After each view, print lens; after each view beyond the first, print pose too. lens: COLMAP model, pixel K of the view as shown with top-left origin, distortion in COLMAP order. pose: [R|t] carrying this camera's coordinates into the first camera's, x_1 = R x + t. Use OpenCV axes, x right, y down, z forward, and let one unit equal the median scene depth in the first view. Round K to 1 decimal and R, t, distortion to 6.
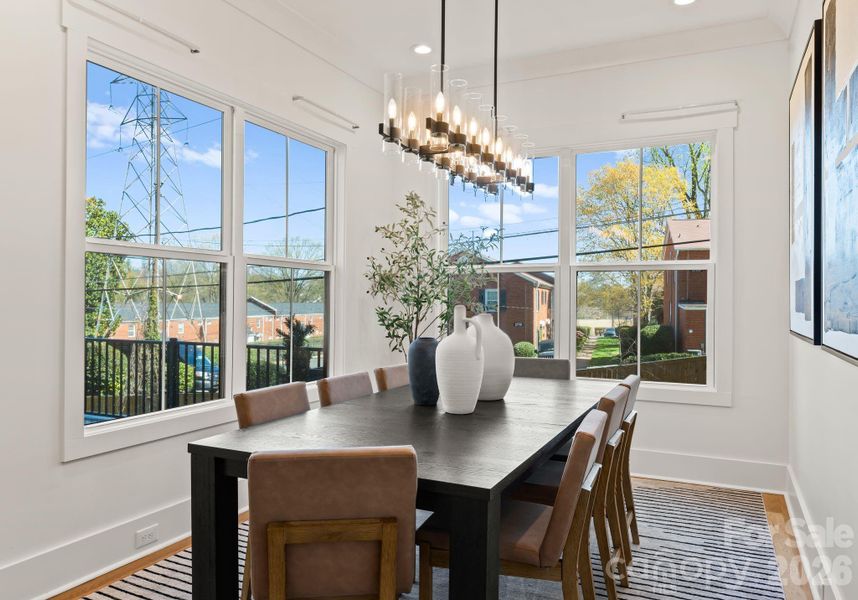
lens RADIAL K [[626.6, 0, 428.4], [0, 626.6, 302.0], [0, 0, 1]] dist [0.011846, 0.006542]
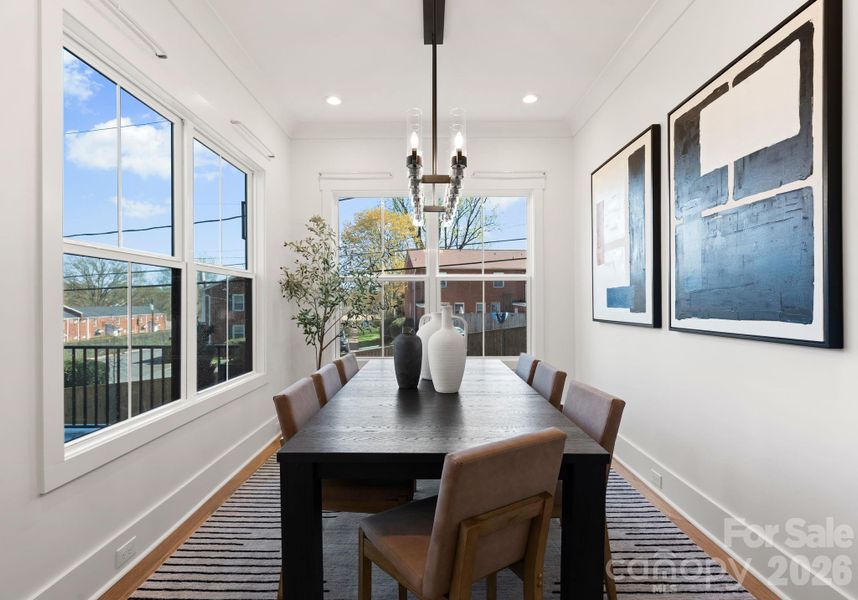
lens RADIAL K [[437.4, 0, 429.6], [0, 437.4, 305.0], [0, 0, 1]] dist [0.005445, -0.000227]
pose [[0.902105, -0.013323, 0.431310, -0.224469], [0.011796, 0.999911, 0.006216, -0.001838], [-0.431355, -0.000520, 0.902182, 0.142729]]
